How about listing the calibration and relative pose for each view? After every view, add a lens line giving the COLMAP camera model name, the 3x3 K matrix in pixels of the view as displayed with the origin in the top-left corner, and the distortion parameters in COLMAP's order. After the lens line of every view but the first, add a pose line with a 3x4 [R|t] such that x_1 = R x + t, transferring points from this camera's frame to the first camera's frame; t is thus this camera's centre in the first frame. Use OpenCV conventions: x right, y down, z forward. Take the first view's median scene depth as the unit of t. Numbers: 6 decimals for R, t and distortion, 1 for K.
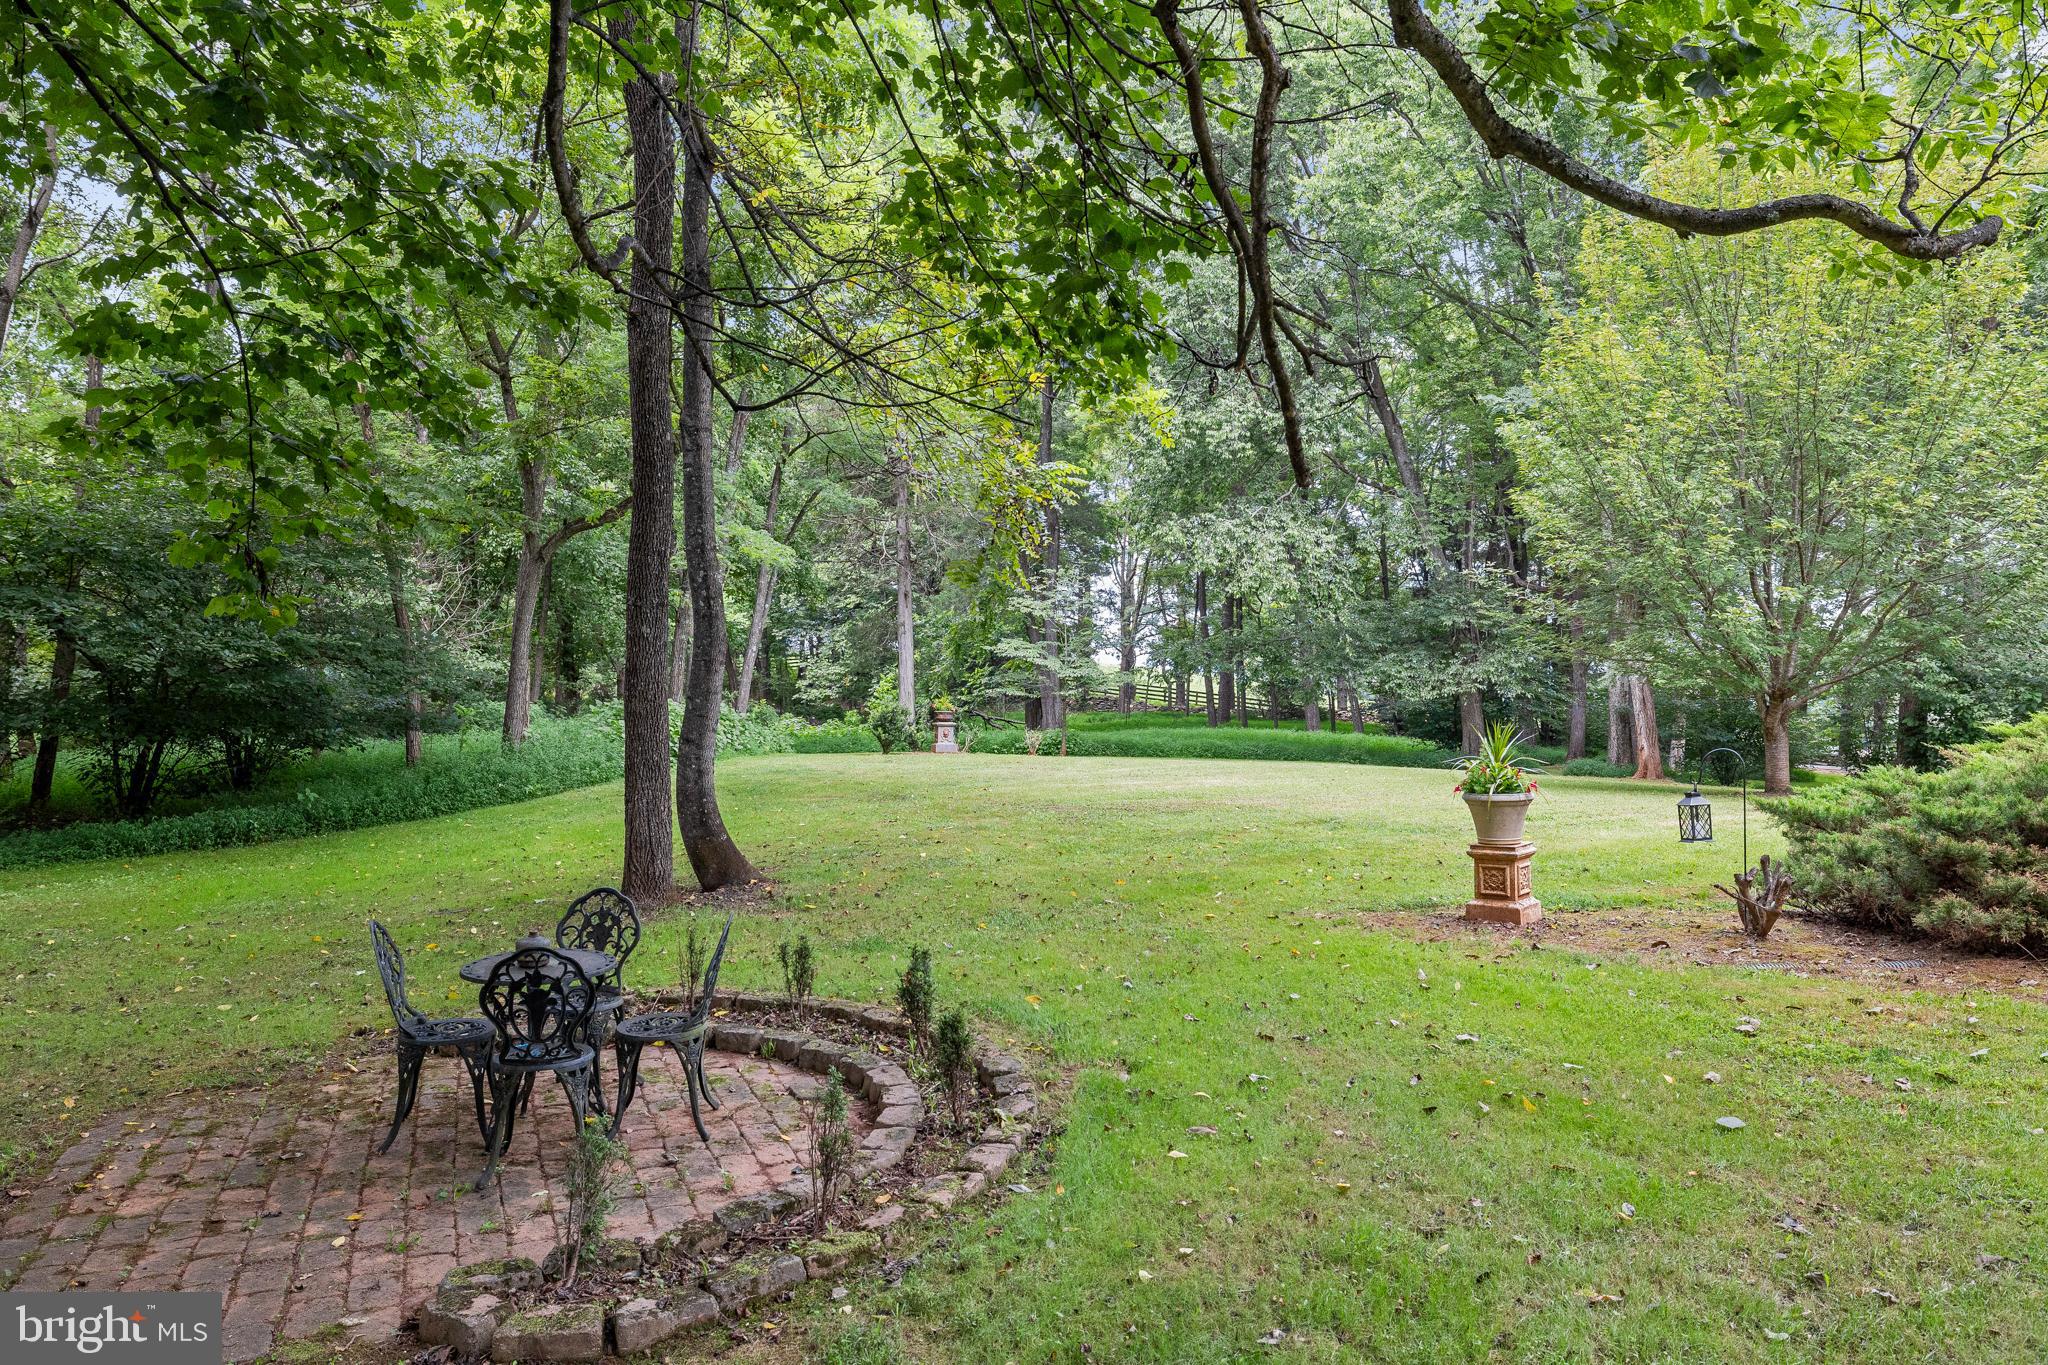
lens RADIAL K [[1422.0, 0, 1022.7], [0, 1422.0, 682.8], [0, 0, 1]] dist [-0.000039, 0.000006]
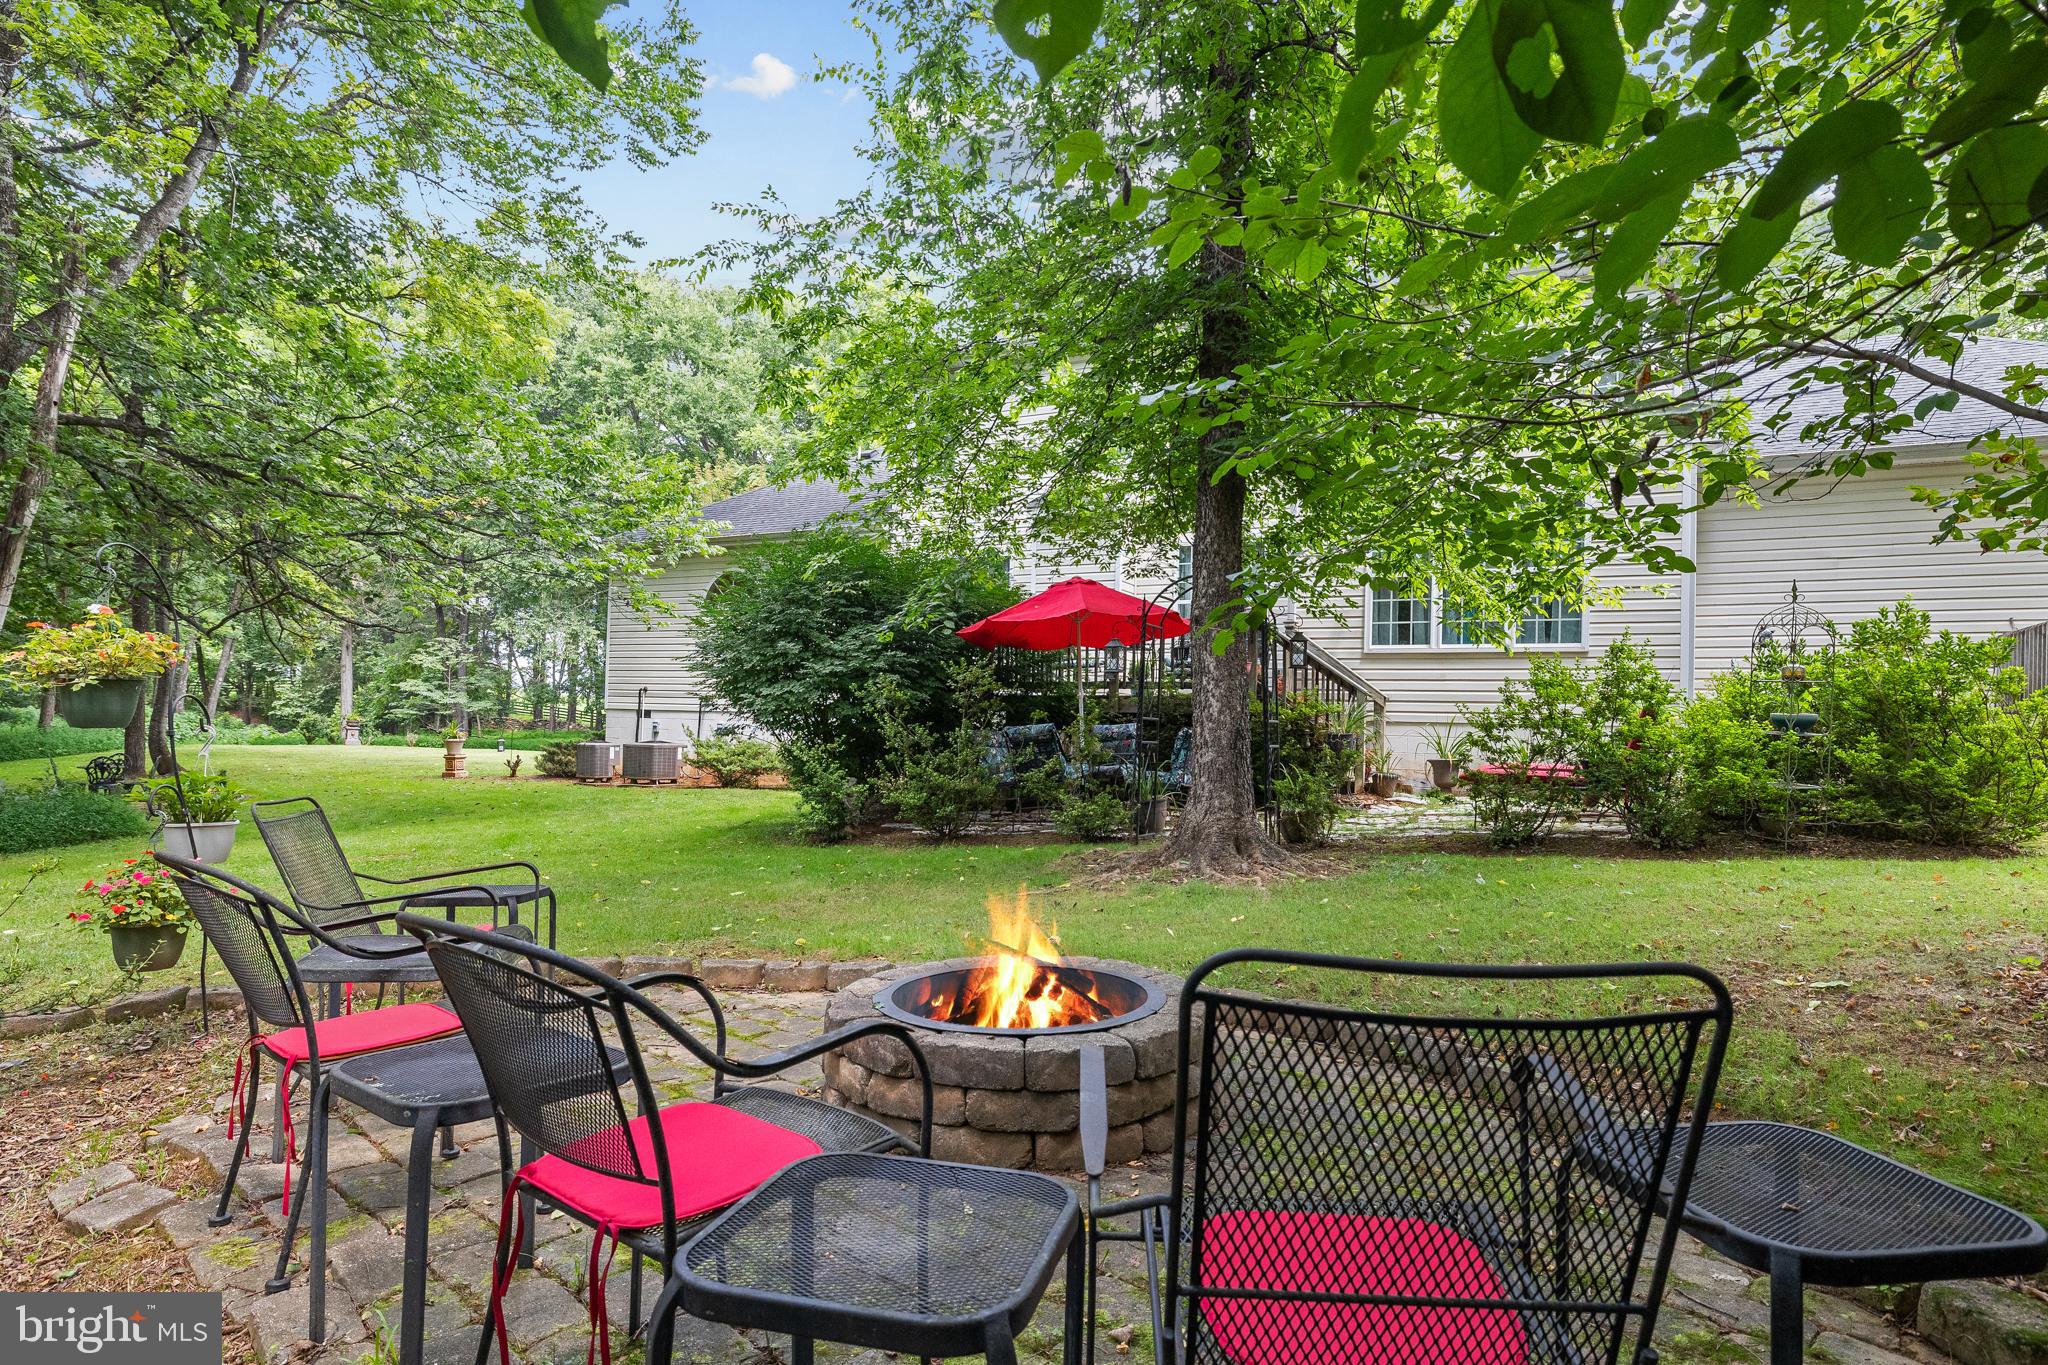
lens RADIAL K [[1086.2, 0, 1024.7], [0, 1086.2, 687.0], [0, 0, 1]] dist [0.003152, 0.000320]
pose [[0.910400, 0.032893, 0.412420, 0.124970], [-0.022330, 0.999288, -0.030406, 0.000926], [-0.413127, 0.018472, 0.910486, -0.473846]]
